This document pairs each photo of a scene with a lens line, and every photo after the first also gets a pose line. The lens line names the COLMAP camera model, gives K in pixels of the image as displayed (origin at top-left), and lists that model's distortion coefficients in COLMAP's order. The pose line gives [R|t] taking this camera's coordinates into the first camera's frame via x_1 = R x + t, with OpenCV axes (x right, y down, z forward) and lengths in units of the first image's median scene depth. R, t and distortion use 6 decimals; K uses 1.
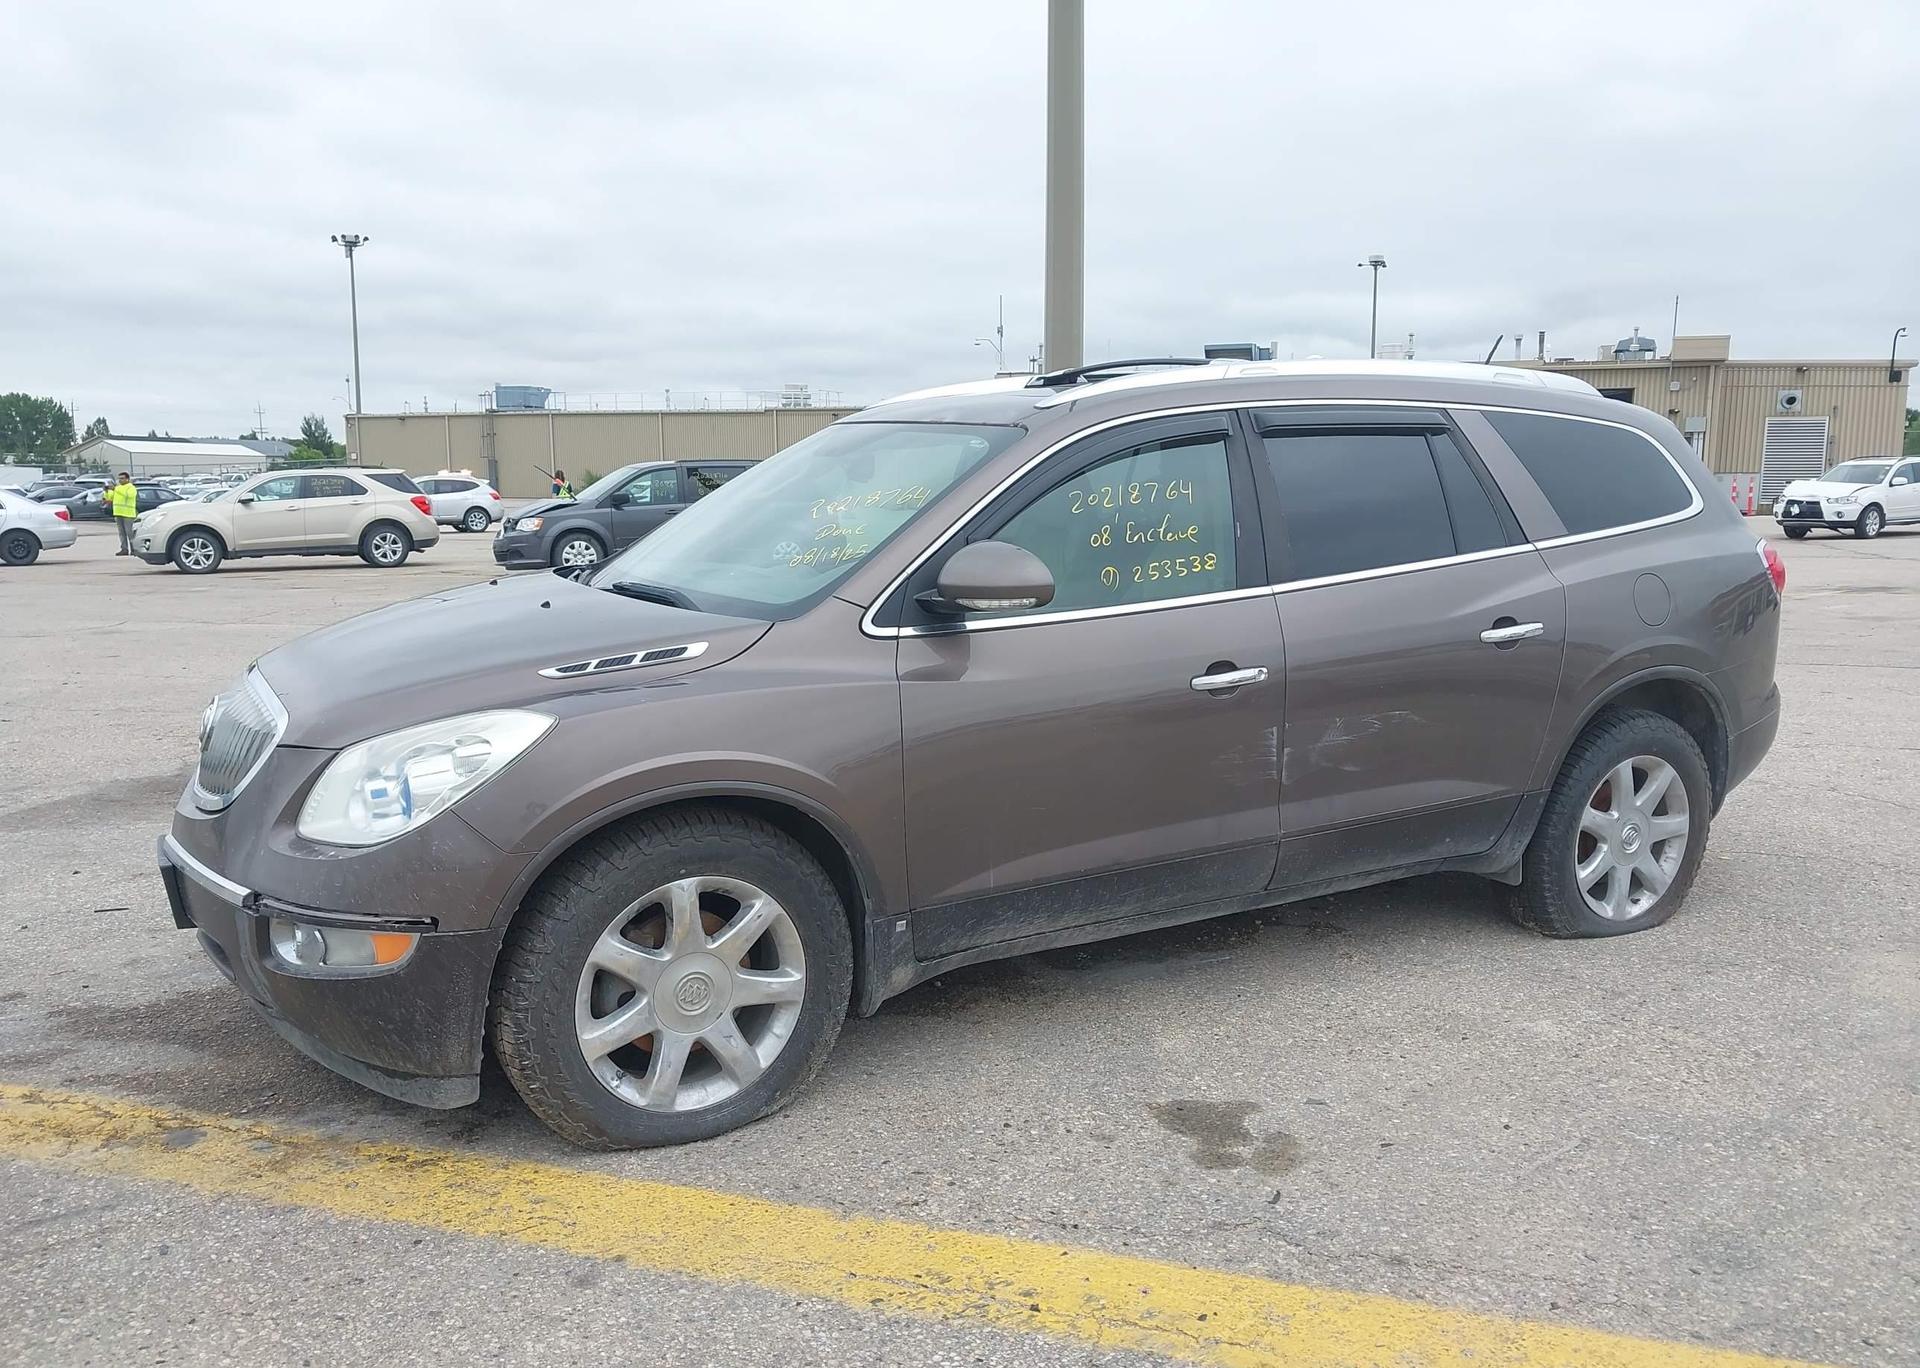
lens RADIAL K [[1511.9, 0, 952.1], [0, 1511.9, 684.1], [0, 0, 1]] dist [0.036609, -0.050766]
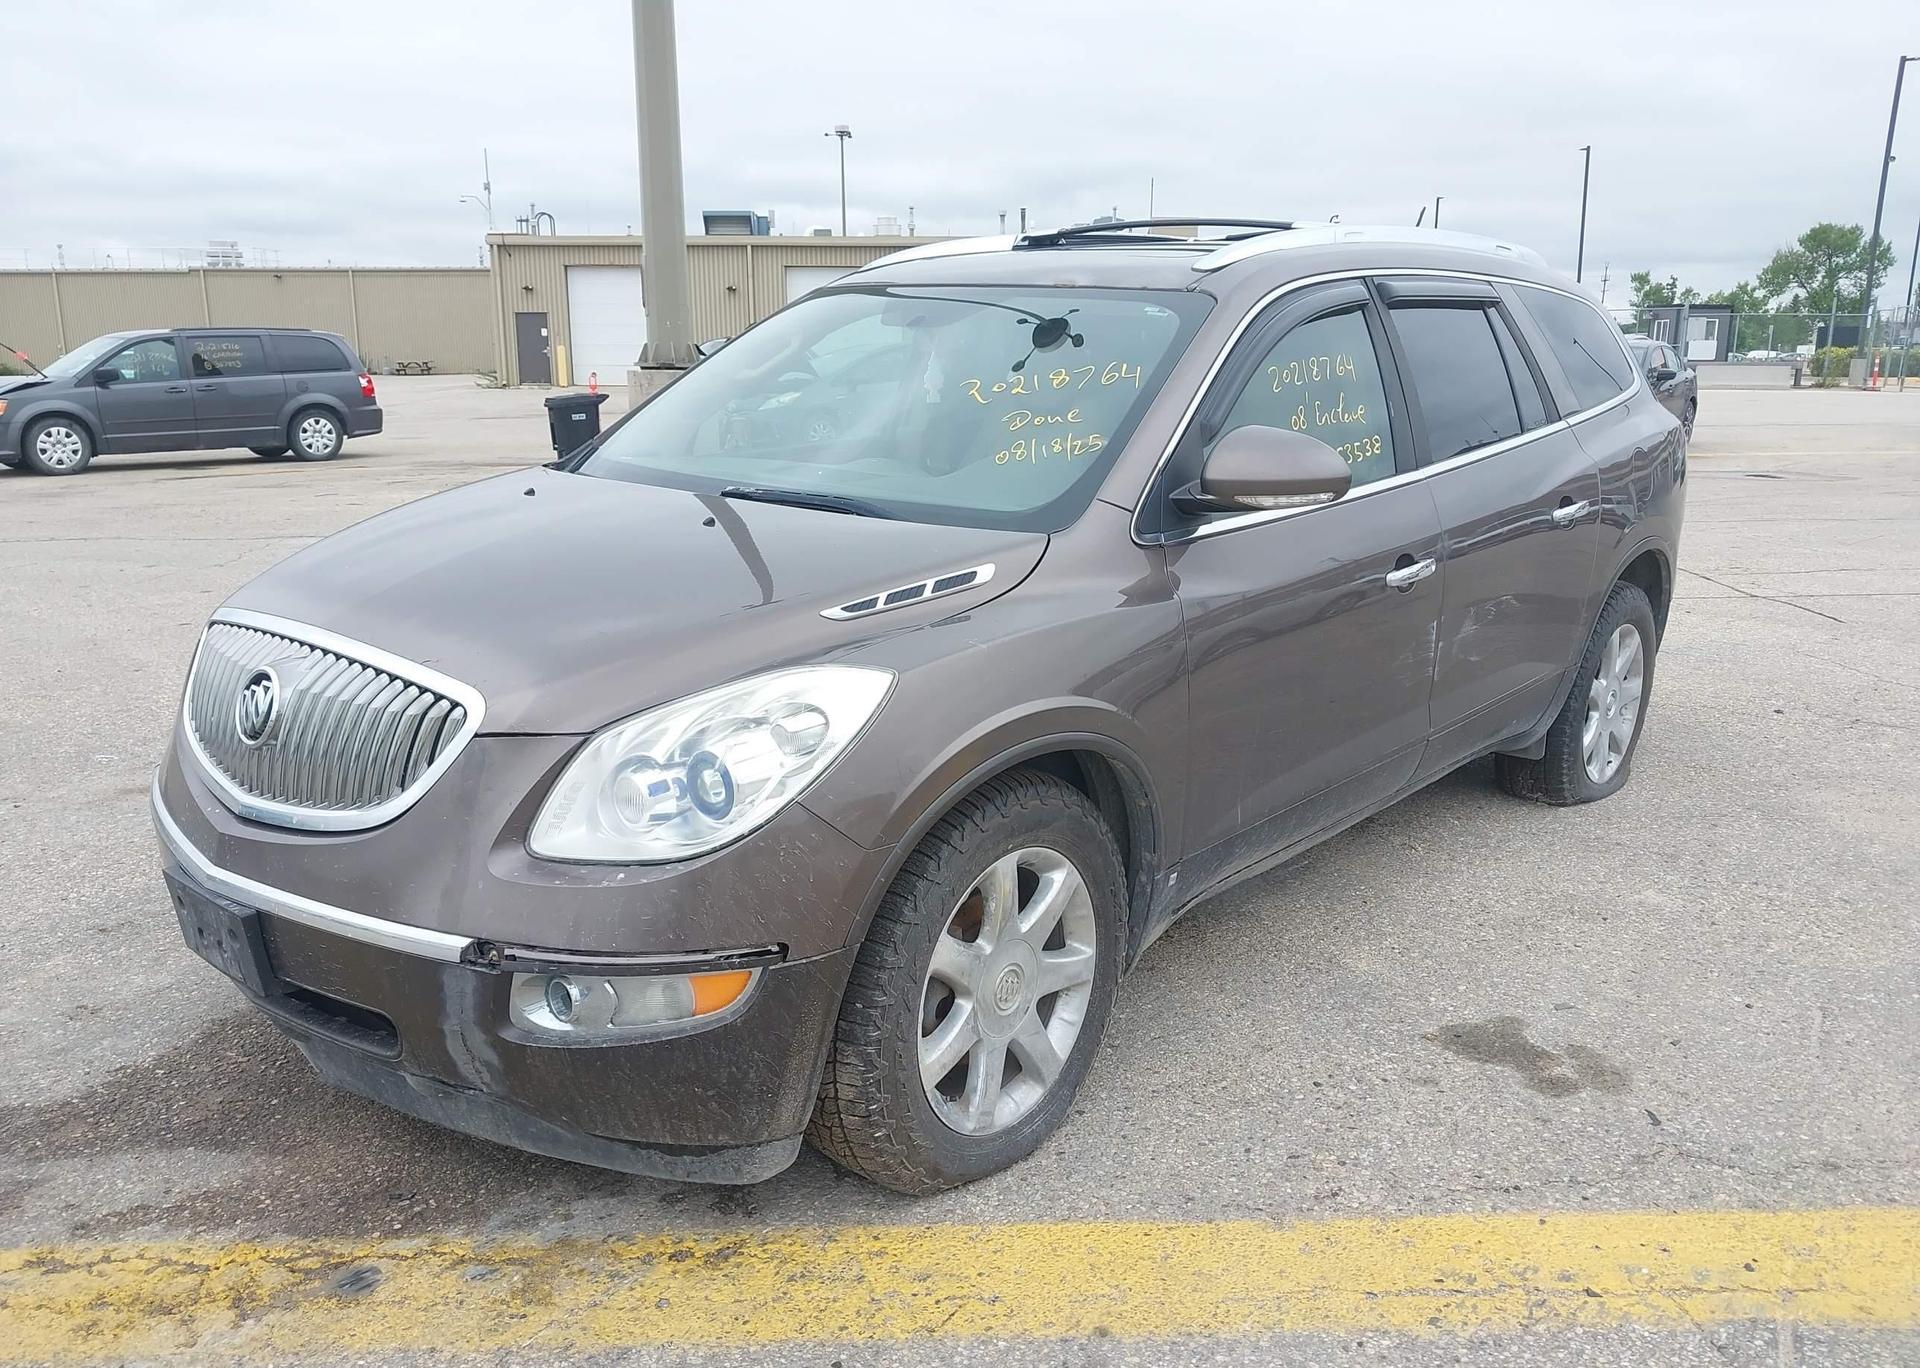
lens RADIAL K [[1511.9, 0, 961.2], [0, 1511.9, 702.9], [0, 0, 1]] dist [0.036609, -0.050766]
pose [[0.940087, -0.076948, 0.332137, -0.434041], [0.045829, 0.993877, 0.100543, -0.033750], [-0.337840, -0.079297, 0.937857, 0.235474]]
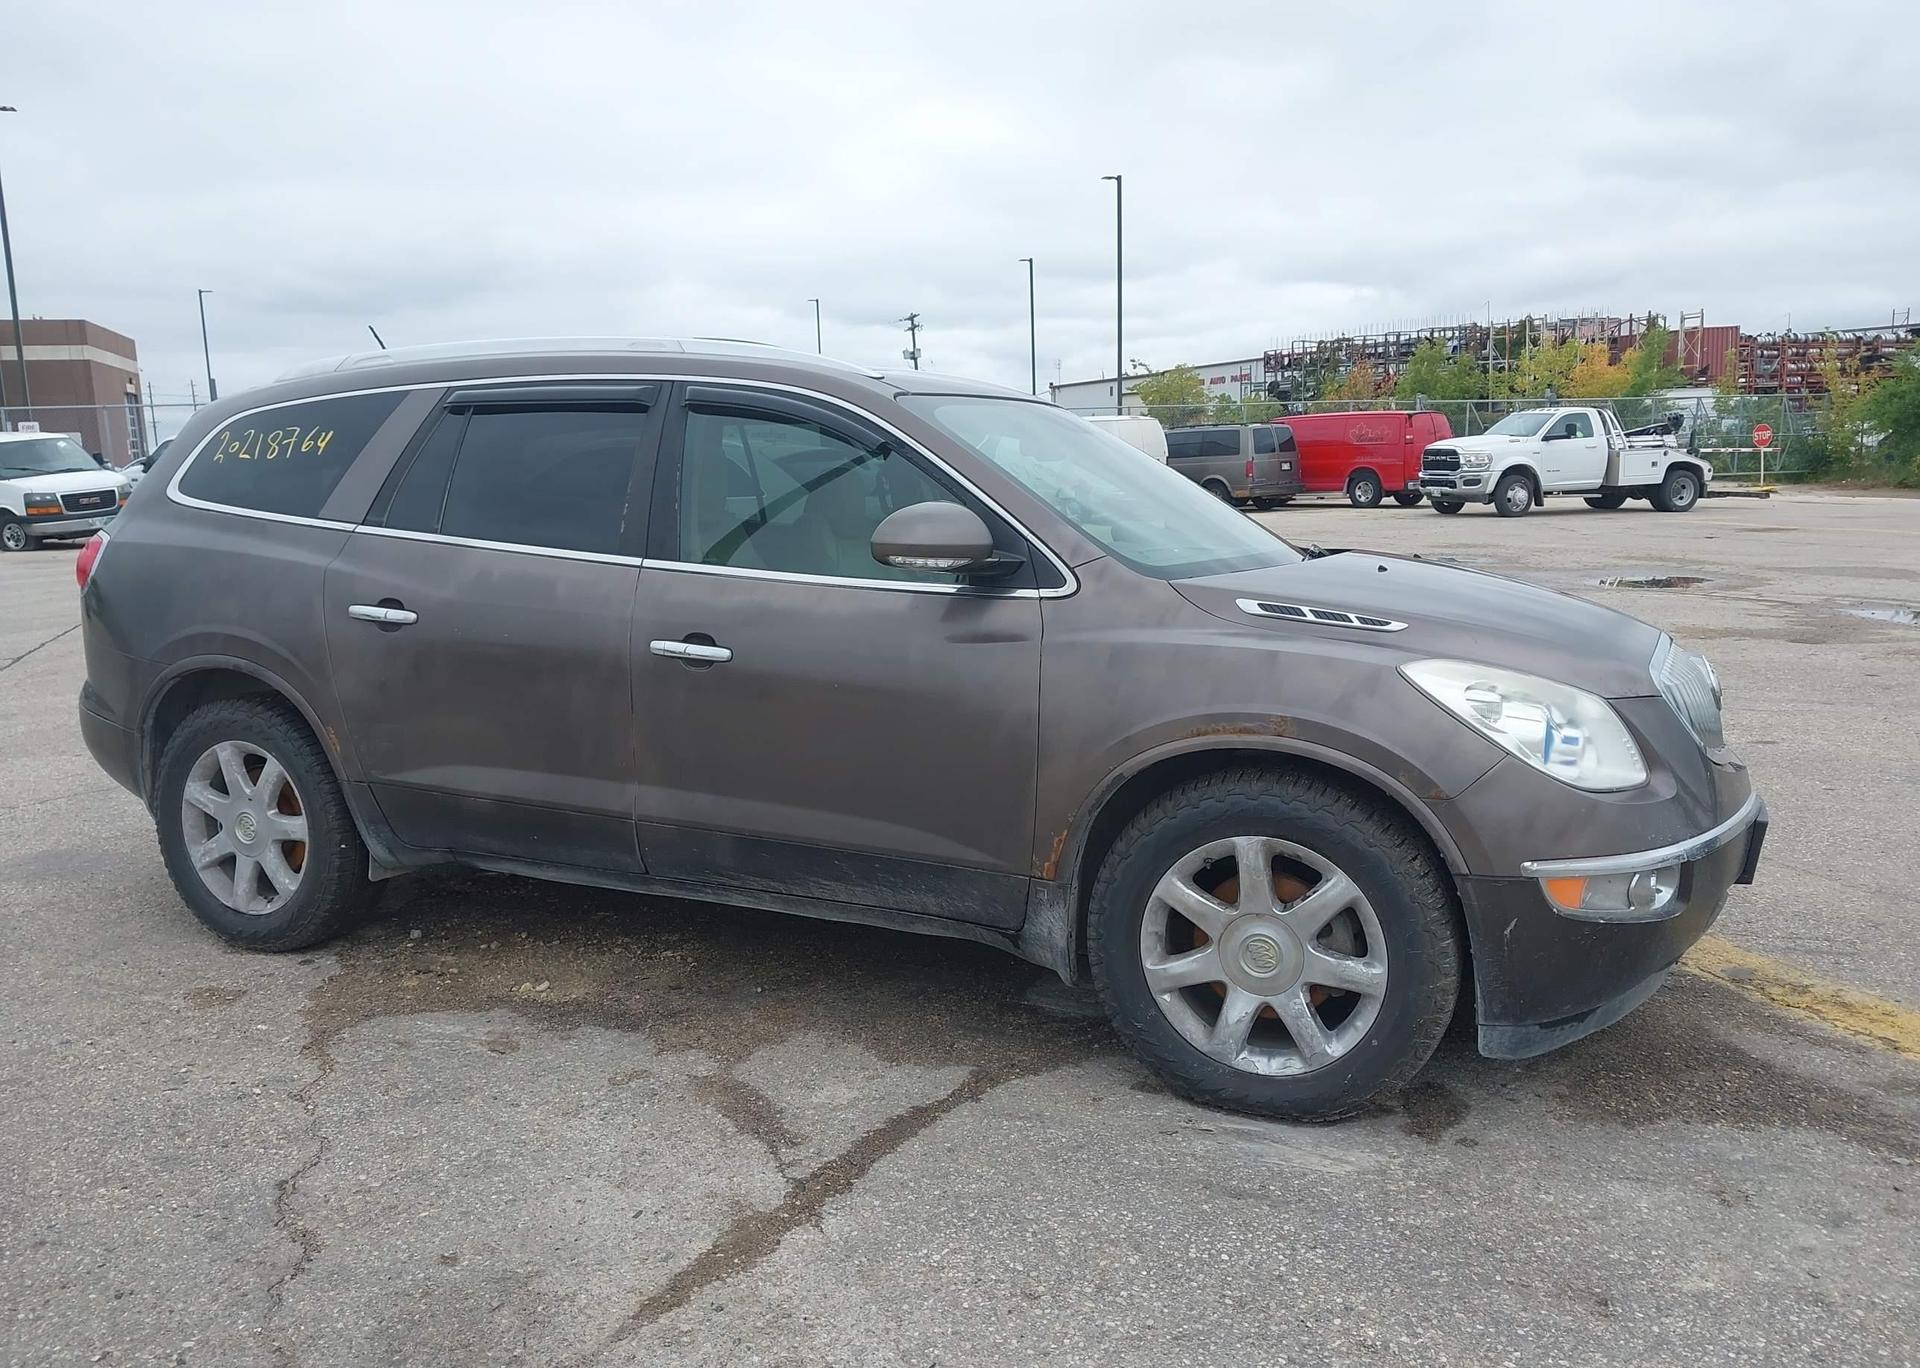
lens RADIAL K [[1511.9, 0, 949.5], [0, 1511.9, 686.0], [0, 0, 1]] dist [0.036609, -0.050766]
pose [[-0.605187, -0.108719, 0.788625, -1.024185], [0.134941, 0.962286, 0.236213, -0.293125], [-0.784563, 0.249371, -0.567692, 2.064242]]
